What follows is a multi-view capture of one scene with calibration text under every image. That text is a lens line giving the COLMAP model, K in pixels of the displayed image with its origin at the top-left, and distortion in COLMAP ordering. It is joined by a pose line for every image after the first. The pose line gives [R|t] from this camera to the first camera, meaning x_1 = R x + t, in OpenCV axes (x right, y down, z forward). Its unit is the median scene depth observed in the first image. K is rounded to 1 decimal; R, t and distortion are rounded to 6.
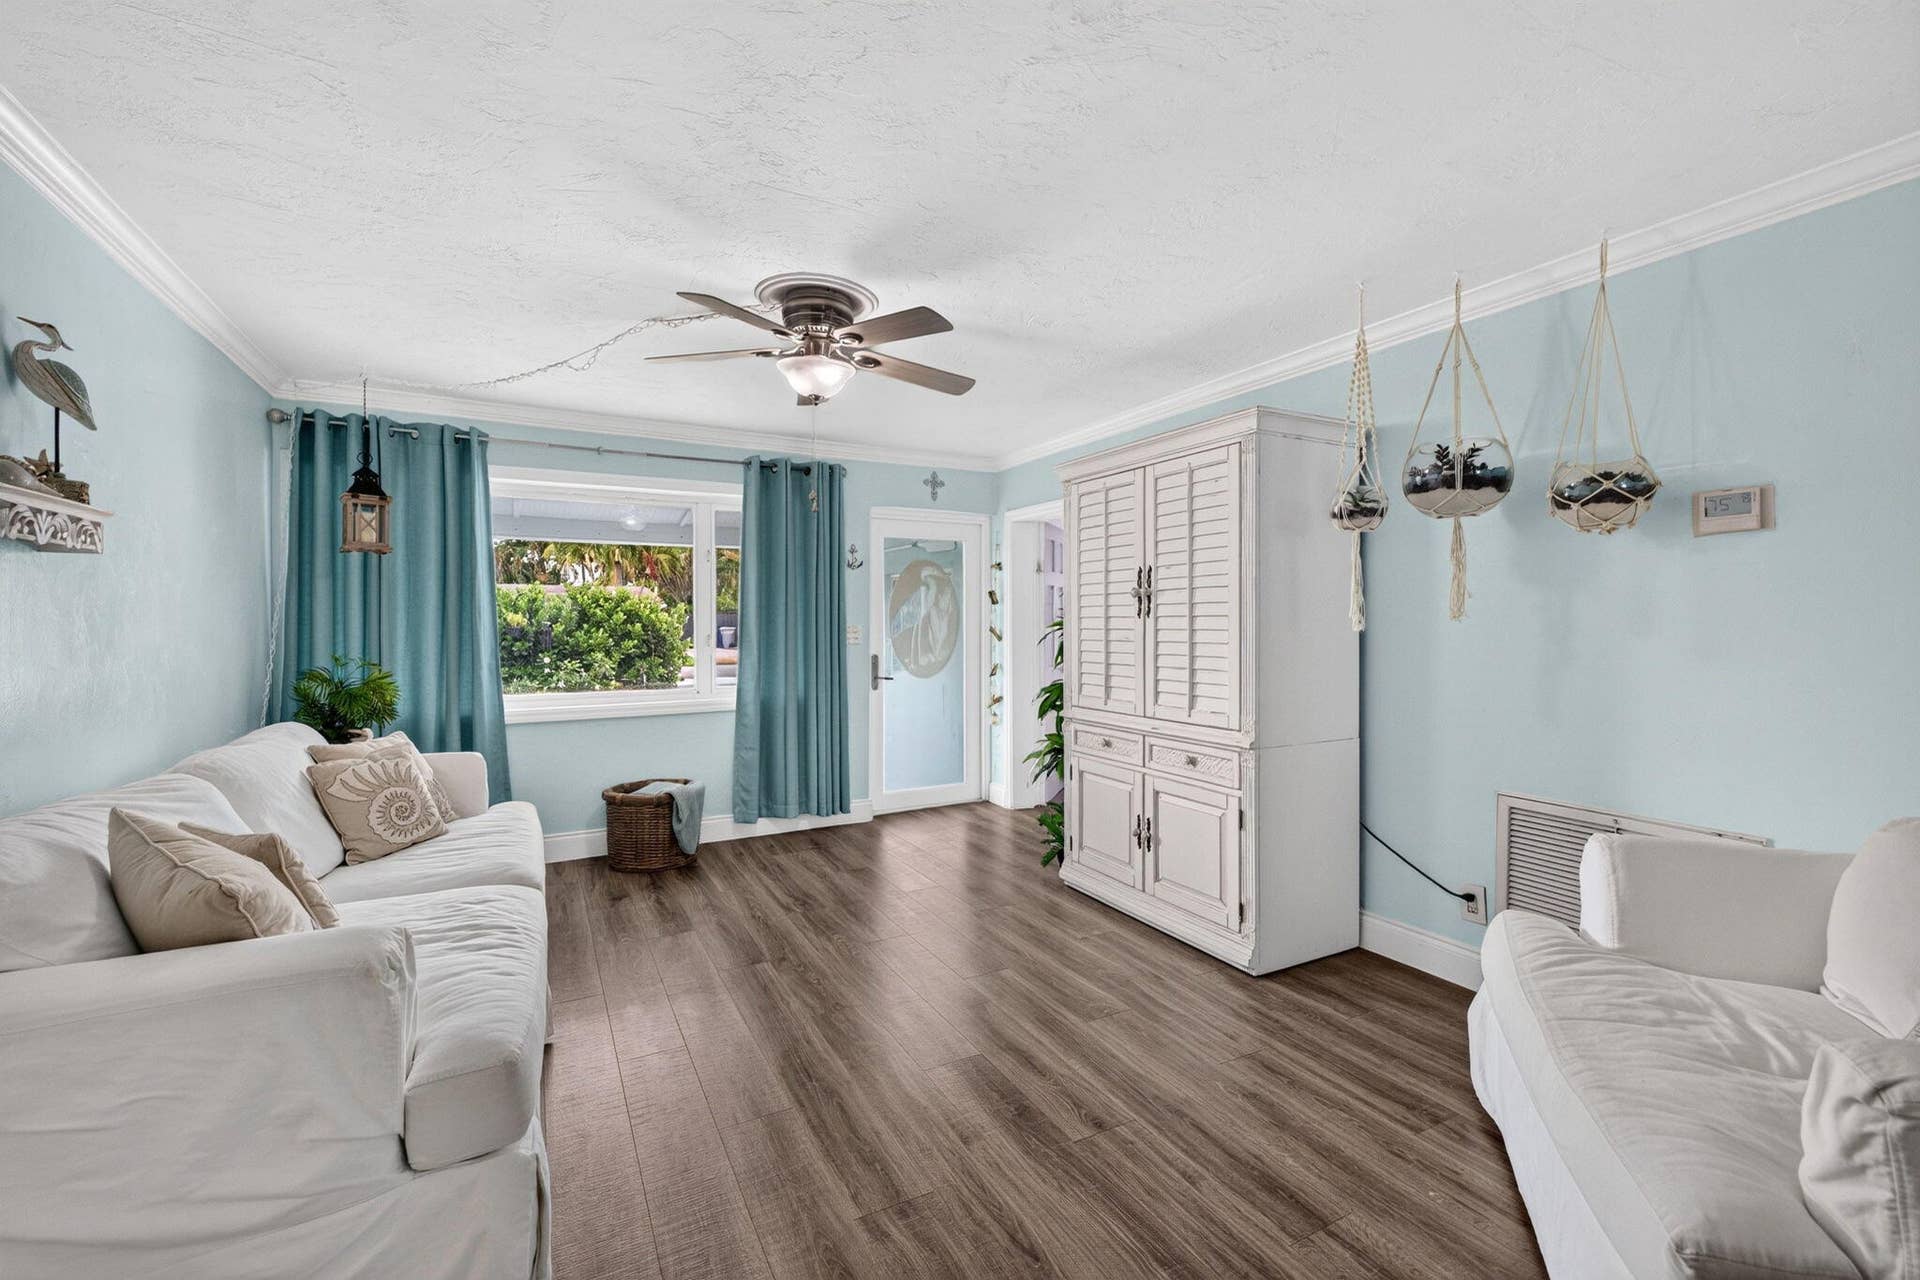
lens RADIAL K [[800.4, 0, 958.9], [0, 800.4, 623.8], [0, 0, 1]] dist [0.001023, 0.000047]
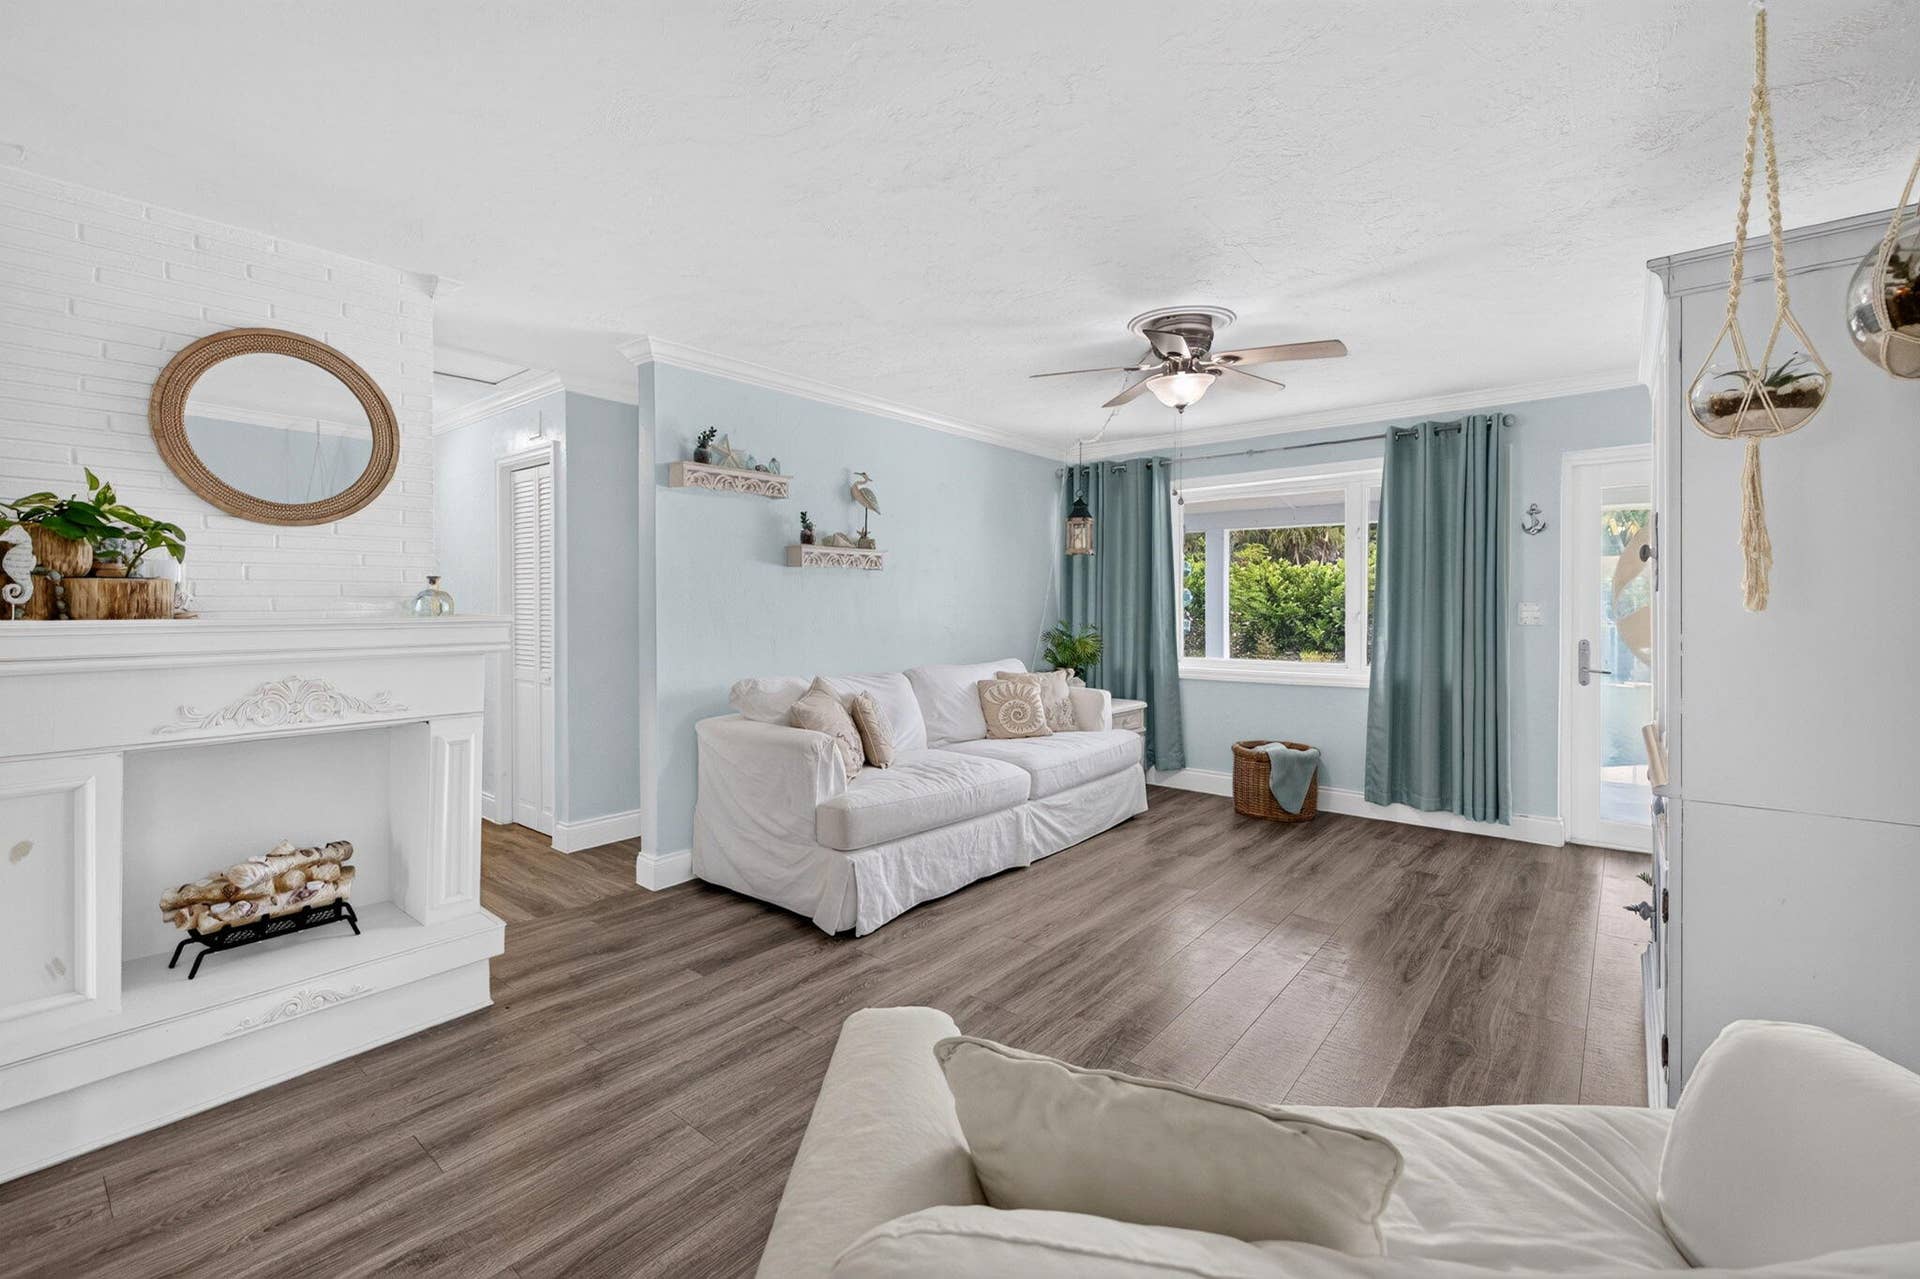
lens RADIAL K [[818.5, 0, 960.5], [0, 818.5, 606.6], [0, 0, 1]] dist [0.018731, -0.000030]
pose [[0.378893, 0.004788, -0.925428, 0.475625], [0.001784, 0.999981, 0.005904, 0.000244], [0.925439, -0.003888, 0.378877, 0.145603]]
